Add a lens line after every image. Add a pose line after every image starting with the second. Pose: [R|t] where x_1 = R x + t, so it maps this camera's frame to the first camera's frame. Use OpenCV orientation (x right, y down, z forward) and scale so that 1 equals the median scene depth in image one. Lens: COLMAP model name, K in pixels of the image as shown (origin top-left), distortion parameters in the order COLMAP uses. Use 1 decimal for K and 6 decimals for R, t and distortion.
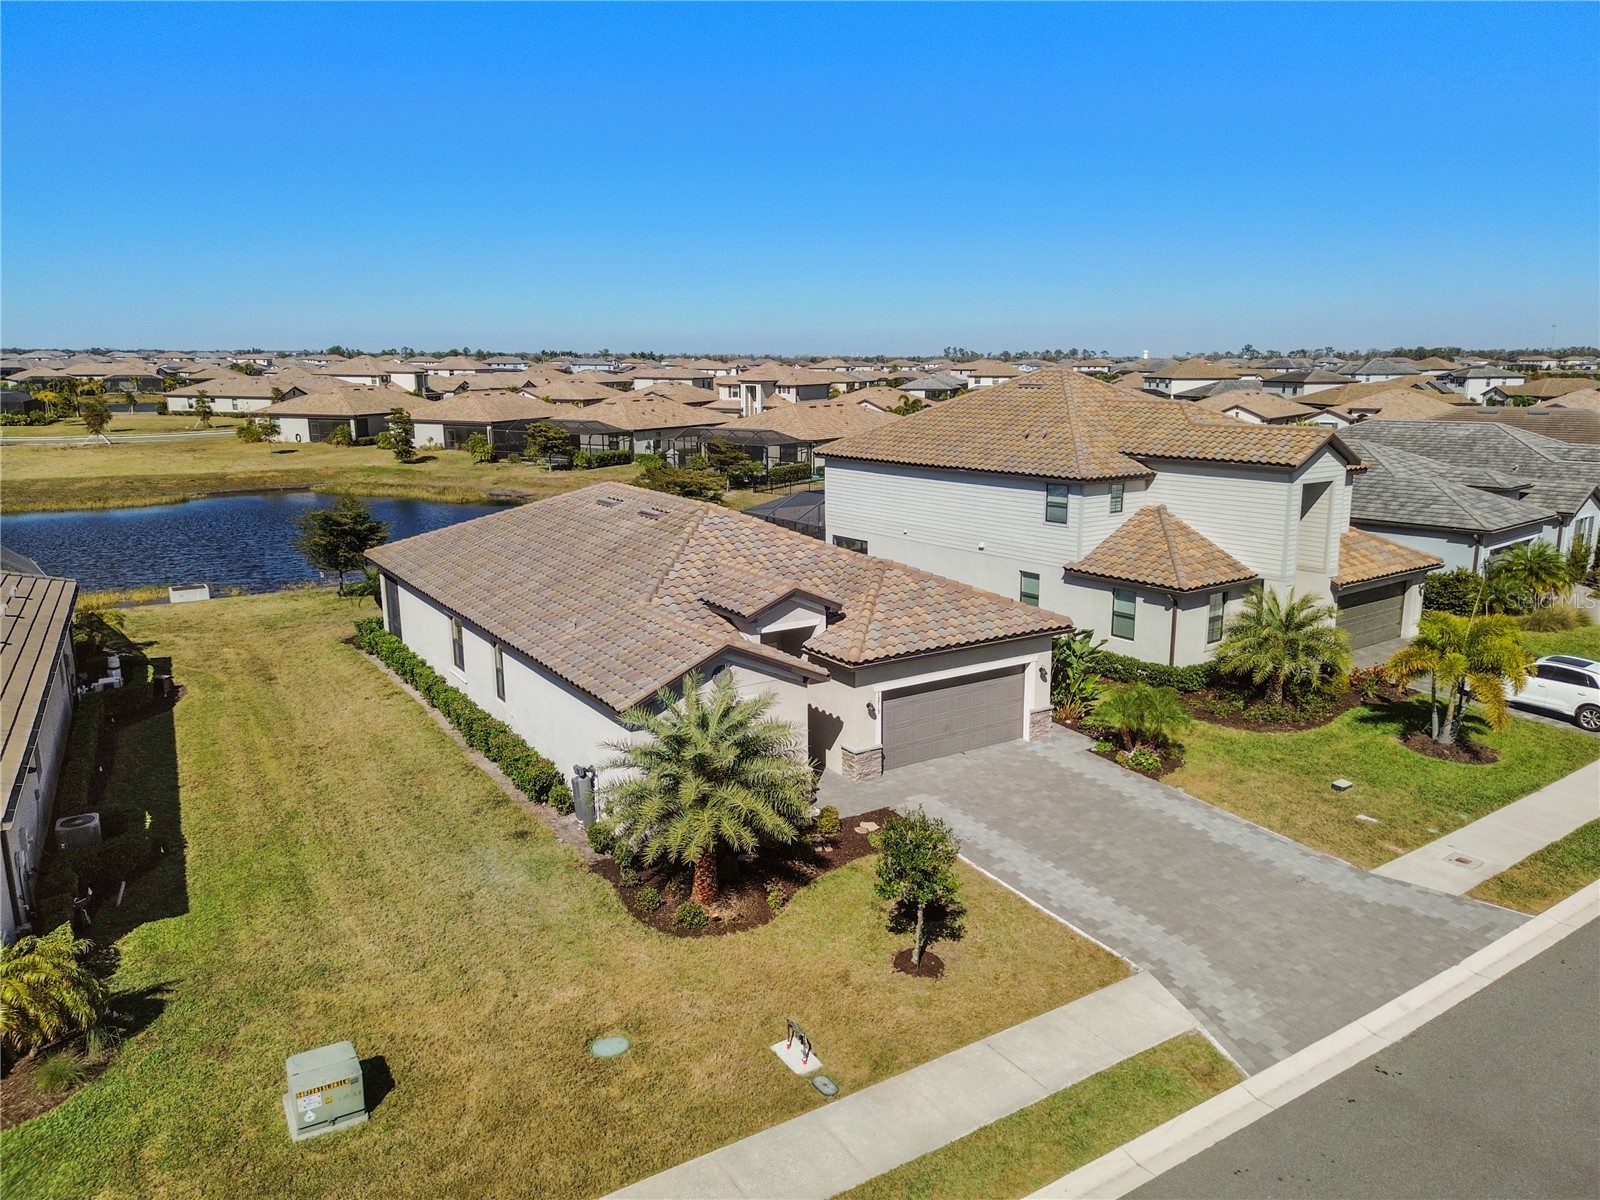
lens RADIAL K [[1129.6, 0, 801.4], [0, 1129.6, 605.2], [0, 0, 1]] dist [0.075652, -0.079158]
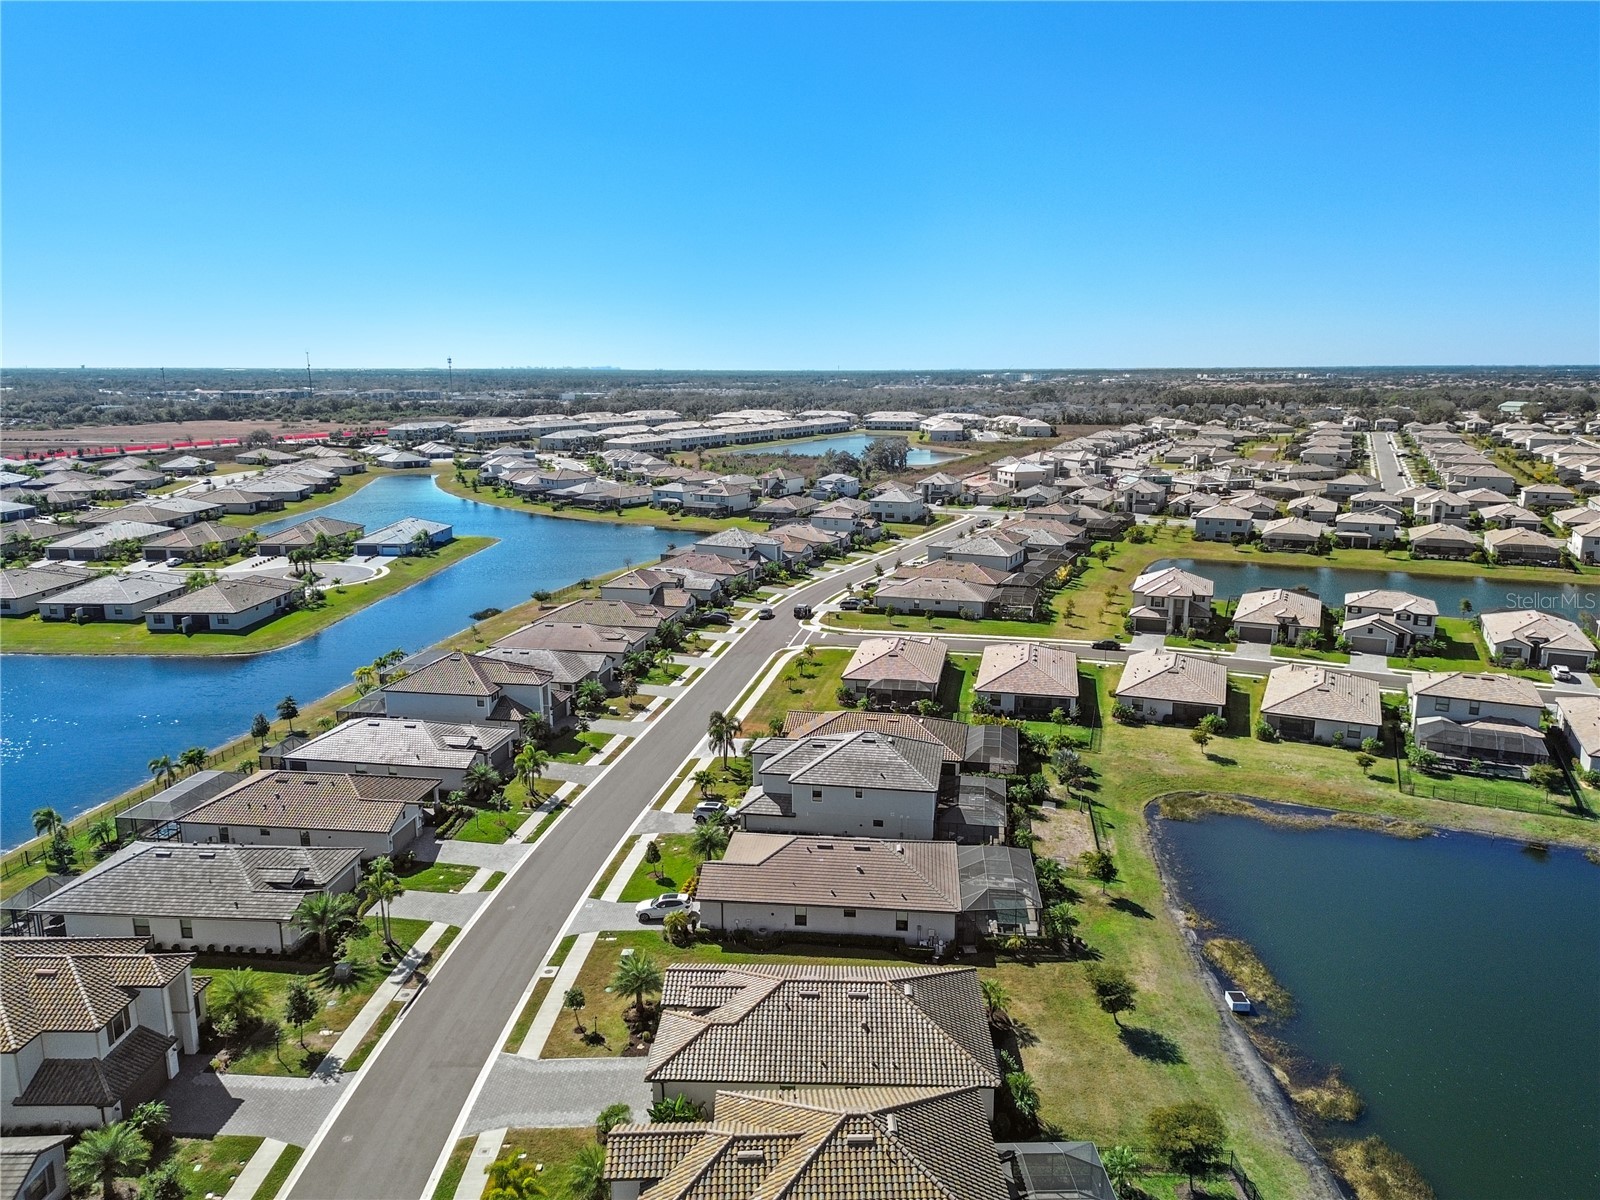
lens RADIAL K [[1129.6, 0, 804.6], [0, 1129.6, 585.6], [0, 0, 1]] dist [0.075652, -0.079158]
pose [[-0.573803, 0.155702, -0.804057, 1.854652], [-0.176668, 0.935116, 0.307158, -1.768976], [0.799712, 0.318299, -0.509064, 2.235484]]
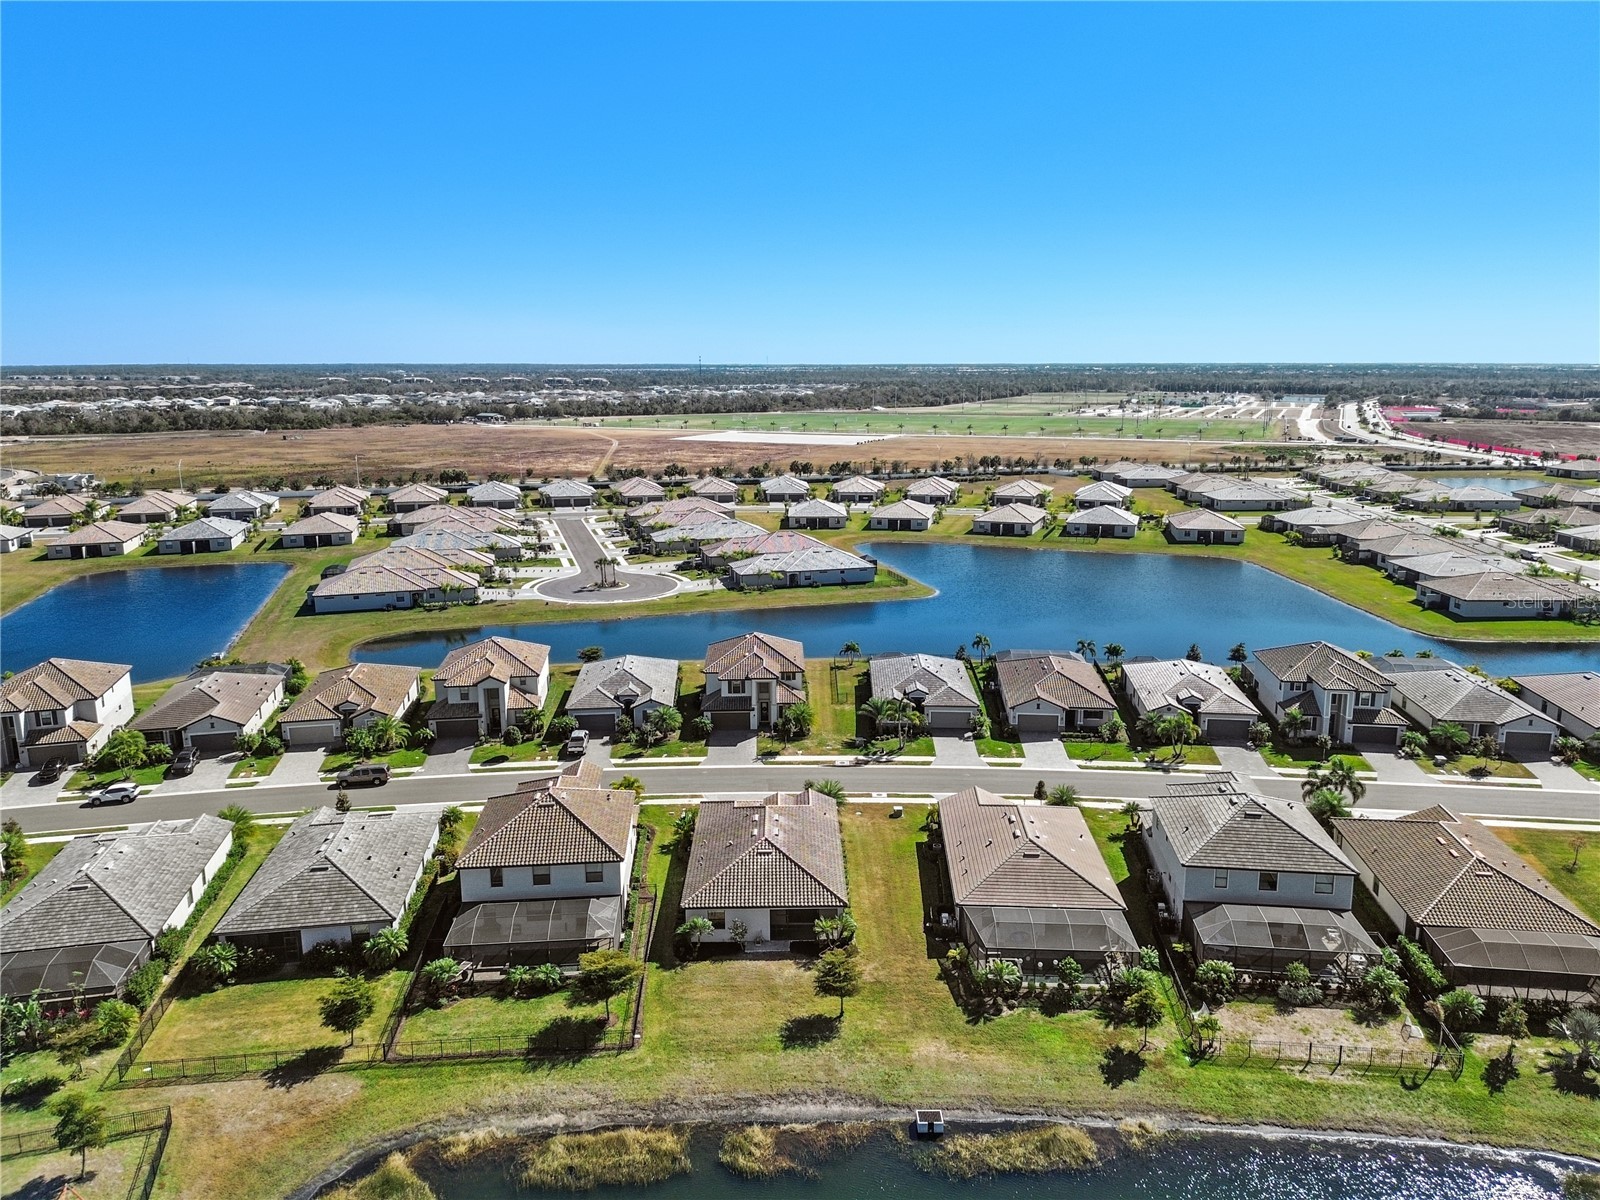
lens RADIAL K [[1129.6, 0, 808.3], [0, 1129.6, 577.4], [0, 0, 1]] dist [0.075652, -0.079158]
pose [[-0.848312, -0.099166, 0.520128, -2.014083], [0.114695, 0.924570, 0.363339, -2.076513], [-0.516925, 0.367881, -0.772950, 3.604100]]
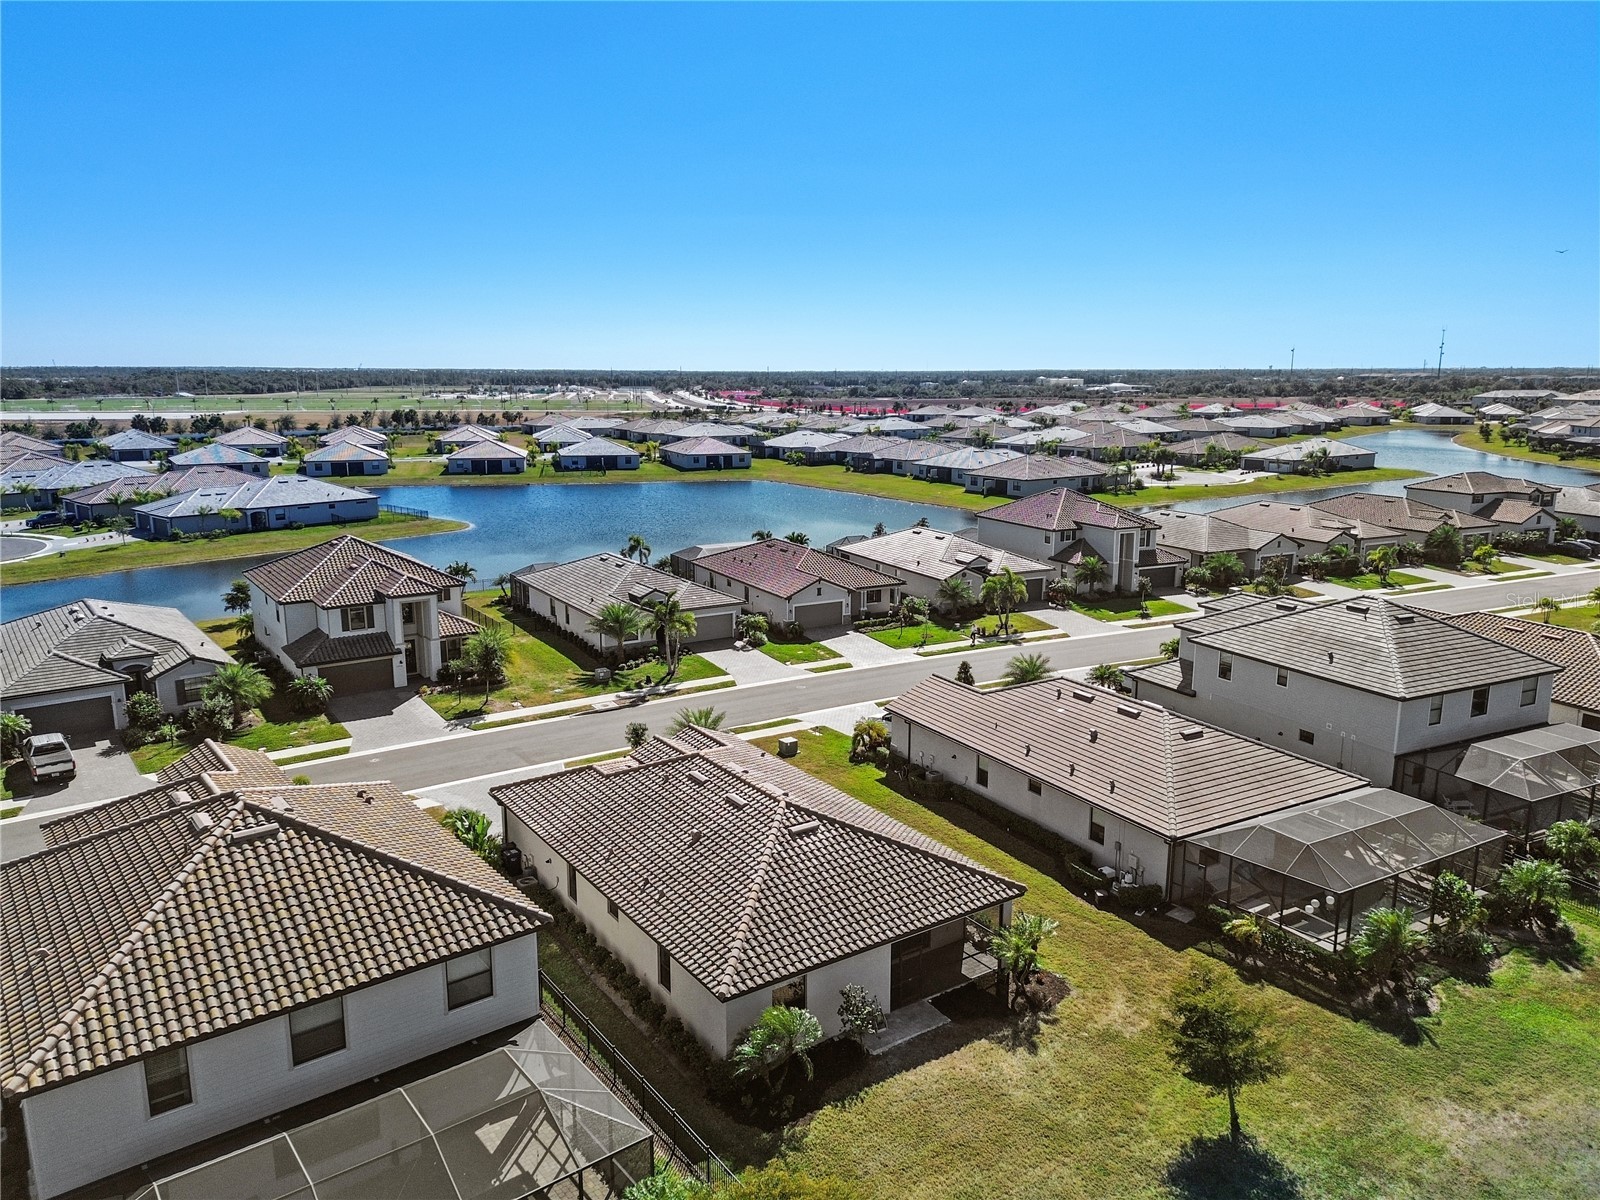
lens RADIAL K [[1129.6, 0, 802.9], [0, 1129.6, 591.2], [0, 0, 1]] dist [0.075652, -0.079158]
pose [[-0.999850, 0.001799, -0.017242, -0.225071], [-0.005245, 0.916591, 0.399792, -1.027754], [0.016523, 0.399823, -0.916444, 2.649137]]
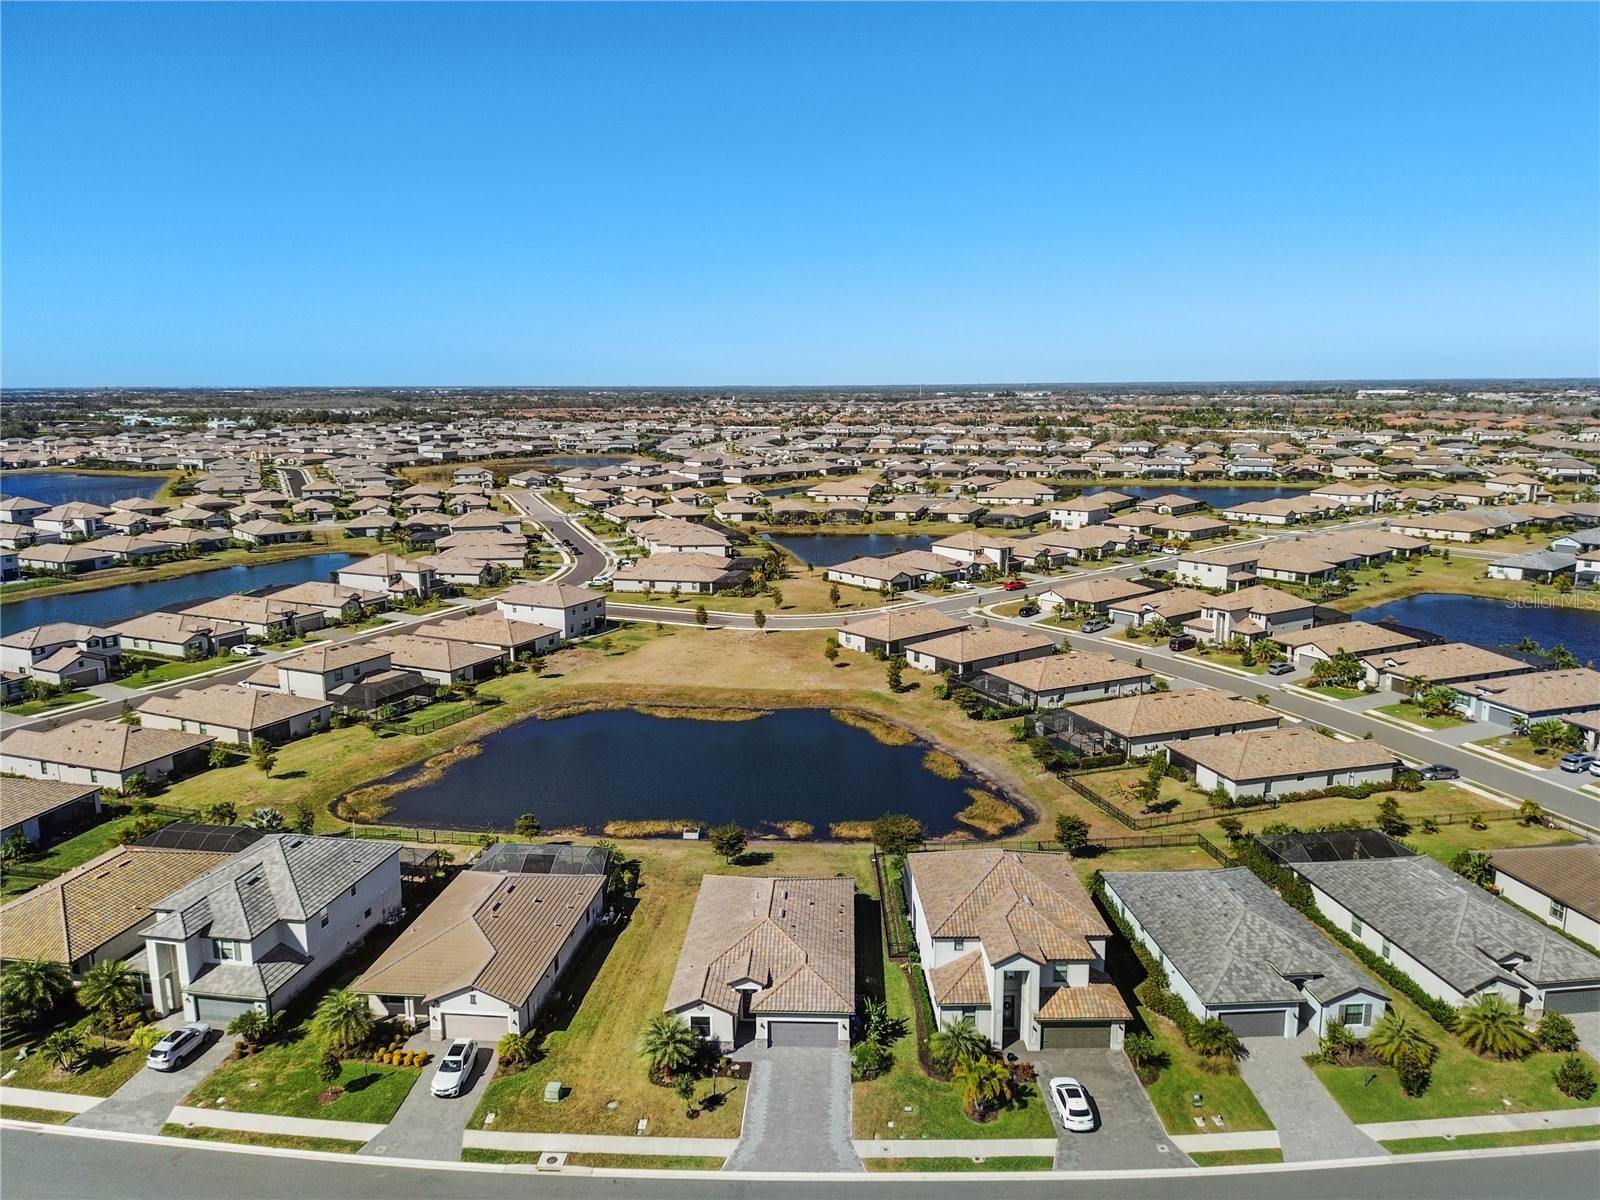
lens RADIAL K [[1129.6, 0, 795.9], [0, 1129.6, 594.6], [0, 0, 1]] dist [0.075652, -0.079158]
pose [[0.810252, 0.101891, -0.577157, 1.643371], [-0.117825, 0.992985, 0.009889, -1.004407], [0.574116, 0.059991, 0.816573, -1.354898]]
